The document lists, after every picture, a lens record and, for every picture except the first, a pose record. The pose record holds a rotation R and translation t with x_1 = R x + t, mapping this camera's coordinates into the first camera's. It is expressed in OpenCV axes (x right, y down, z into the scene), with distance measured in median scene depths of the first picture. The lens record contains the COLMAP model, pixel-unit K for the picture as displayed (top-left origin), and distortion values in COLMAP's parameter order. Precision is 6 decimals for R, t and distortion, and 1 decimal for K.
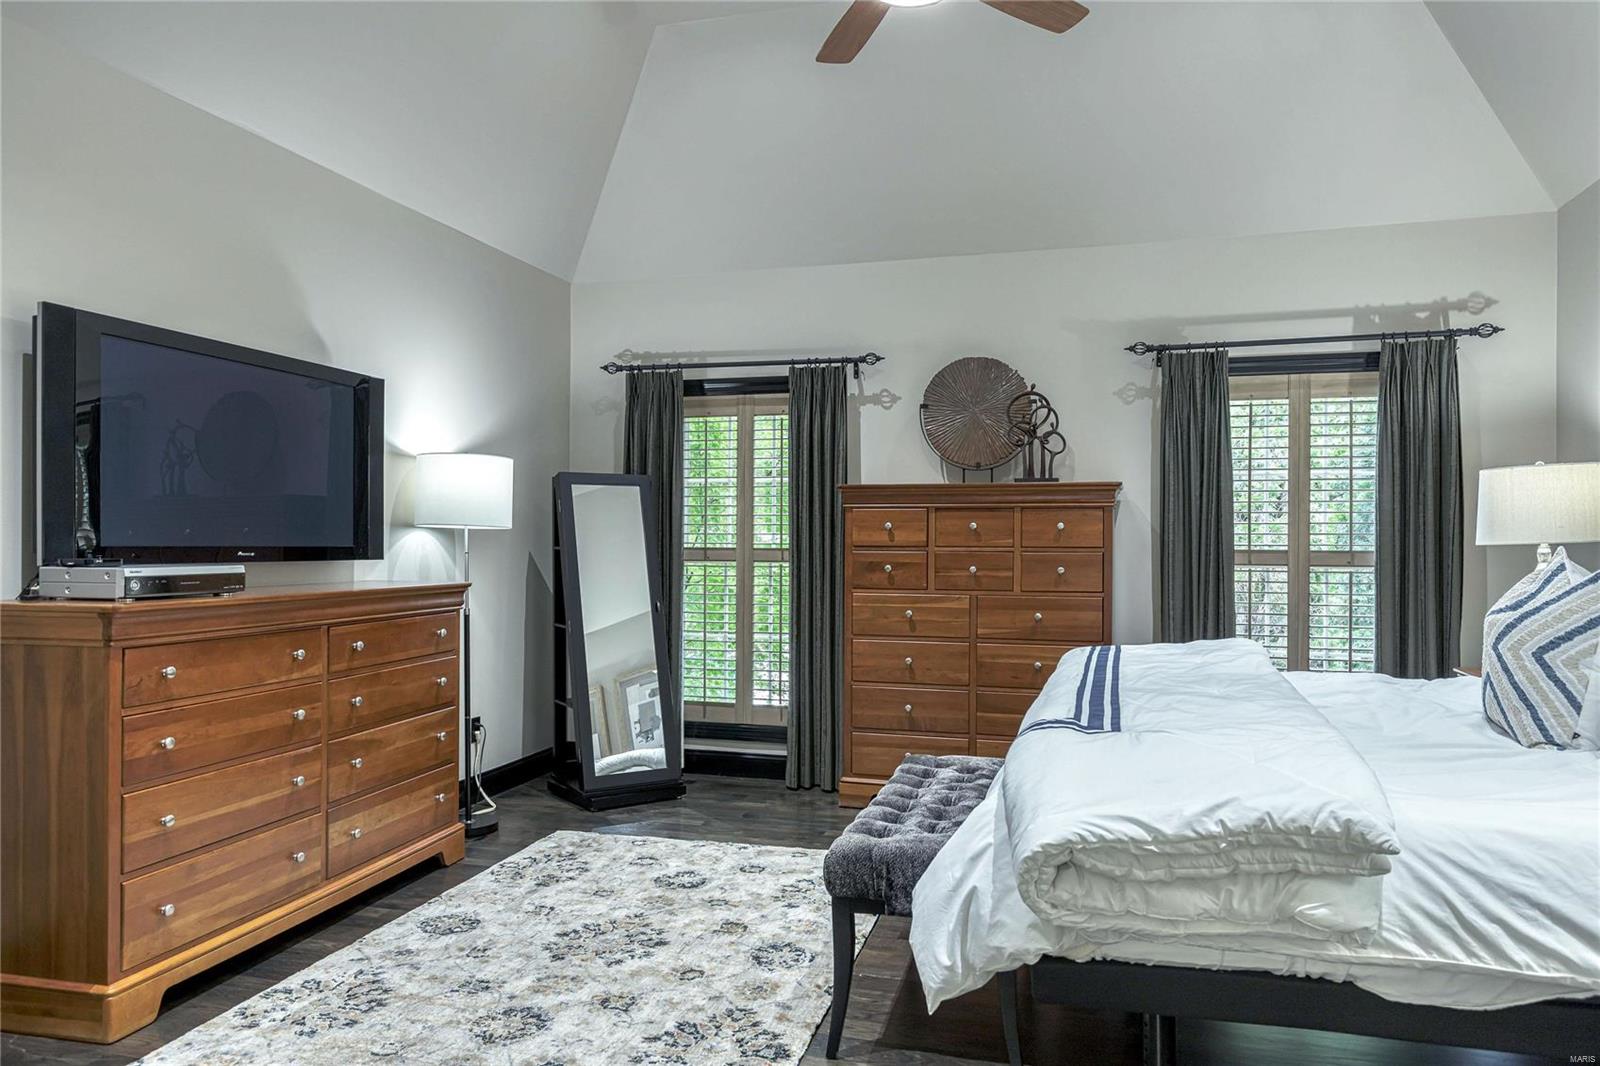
lens RADIAL K [[1101.8, 0, 805.4], [0, 1101.8, 525.7], [0, 0, 1]] dist [-0.001923, -0.002136]
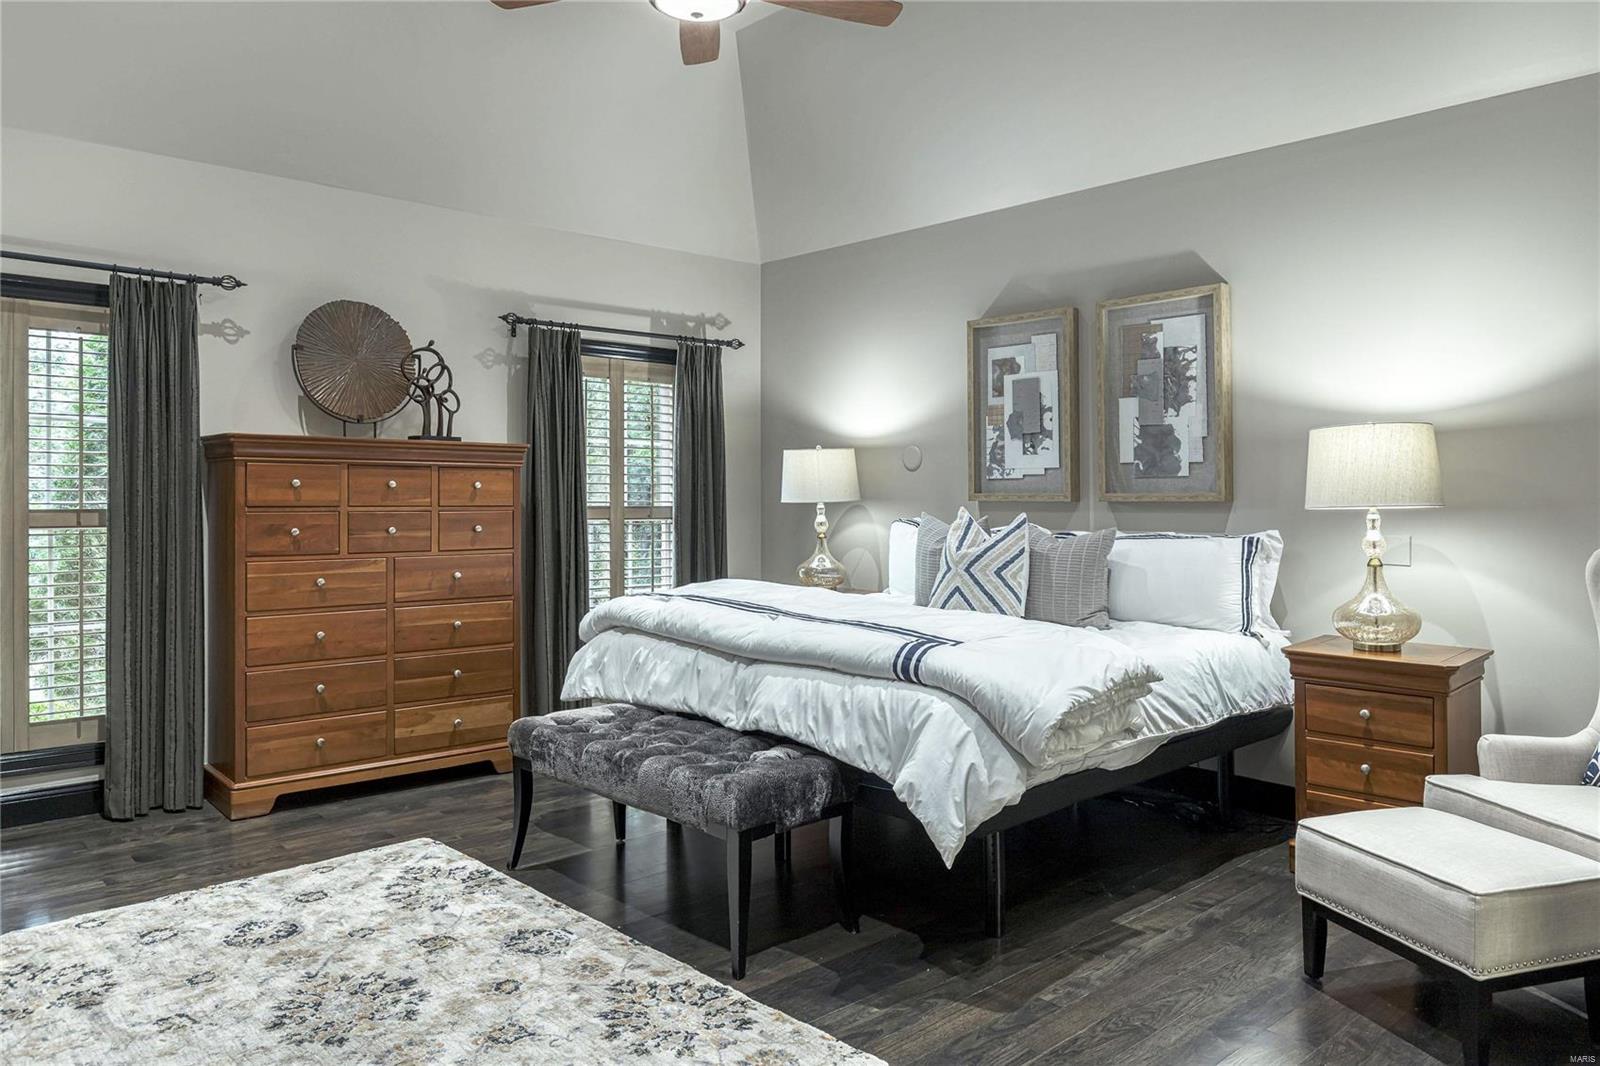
lens RADIAL K [[1128.2, 0, 802.6], [0, 1128.2, 473.6], [0, 0, 1]] dist [-0.000706, 0.002278]
pose [[0.503469, 0.014941, 0.863884, -0.578330], [-0.016684, 0.999832, -0.007569, -0.008656], [-0.863852, -0.010602, 0.503634, 0.238904]]
